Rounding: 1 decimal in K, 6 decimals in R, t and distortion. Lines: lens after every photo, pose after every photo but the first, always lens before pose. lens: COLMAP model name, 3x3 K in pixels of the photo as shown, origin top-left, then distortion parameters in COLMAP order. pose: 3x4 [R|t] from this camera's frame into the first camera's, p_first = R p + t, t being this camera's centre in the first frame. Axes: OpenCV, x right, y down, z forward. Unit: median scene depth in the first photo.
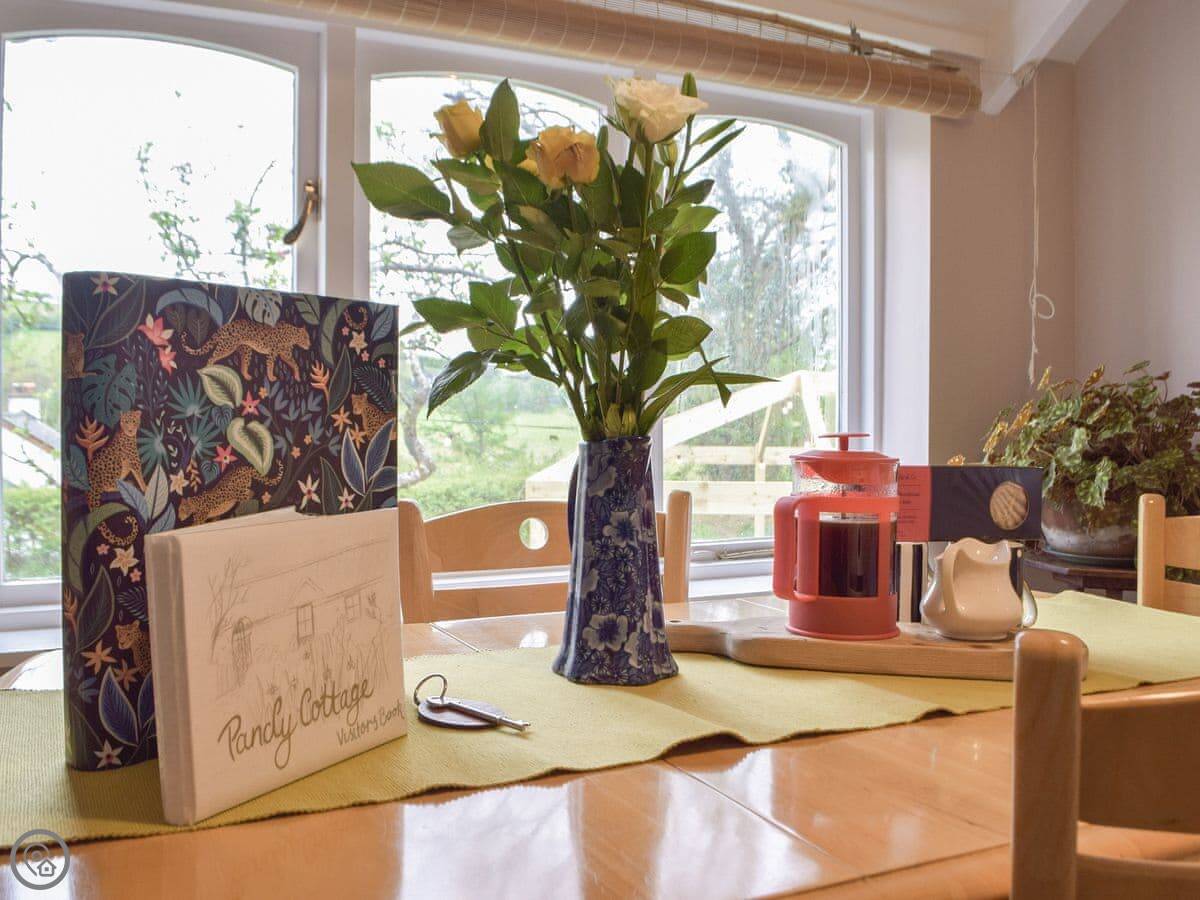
lens RADIAL K [[1137.9, 0, 645.2], [0, 1137.9, 449.2], [0, 0, 1]] dist [-0.058302, -0.009035]
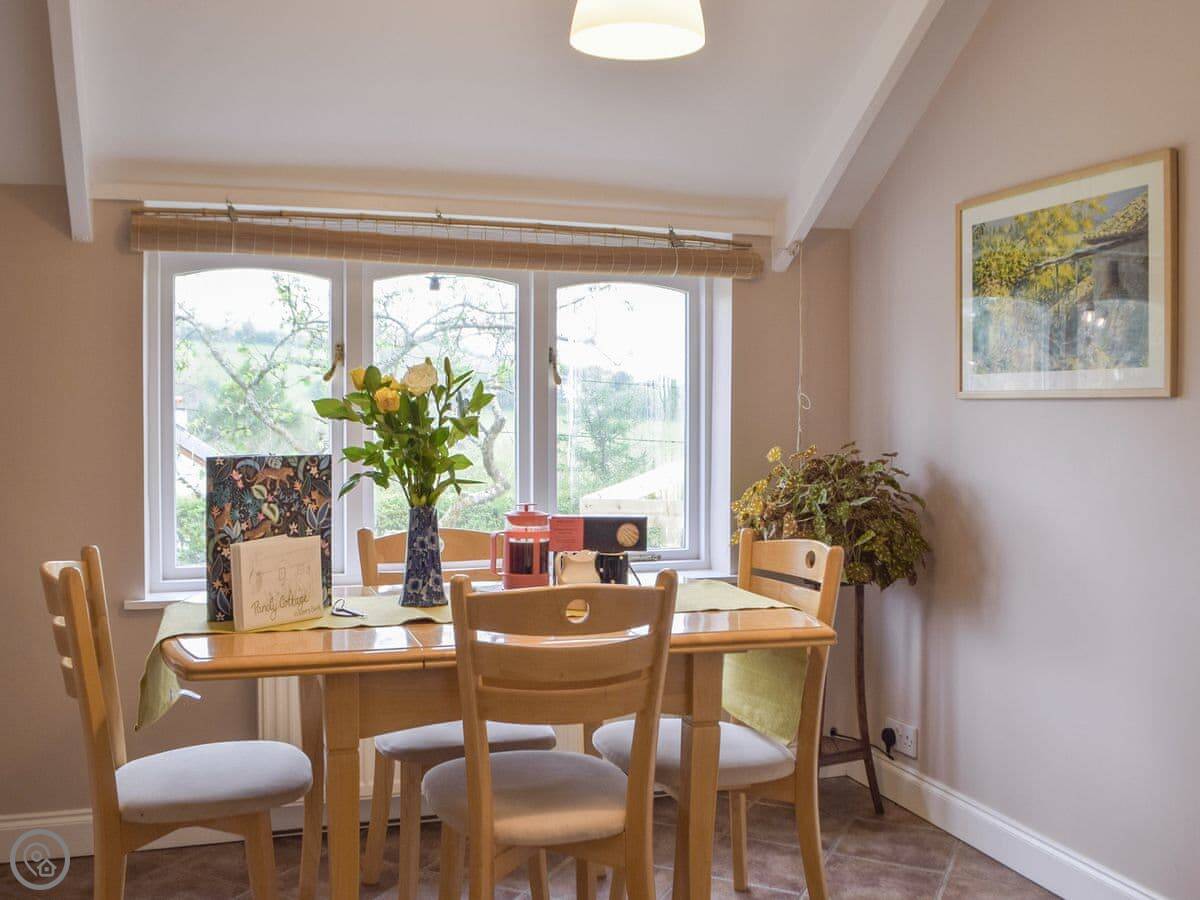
lens RADIAL K [[1246.7, 0, 598.2], [0, 1246.7, 450.2], [0, 0, 1]] dist [-0.052594, 0.000000]
pose [[0.984745, 0.001046, -0.173998, 0.961395], [-0.001150, 0.999999, -0.000498, -0.152824], [0.173997, 0.000691, 0.984746, -1.841524]]
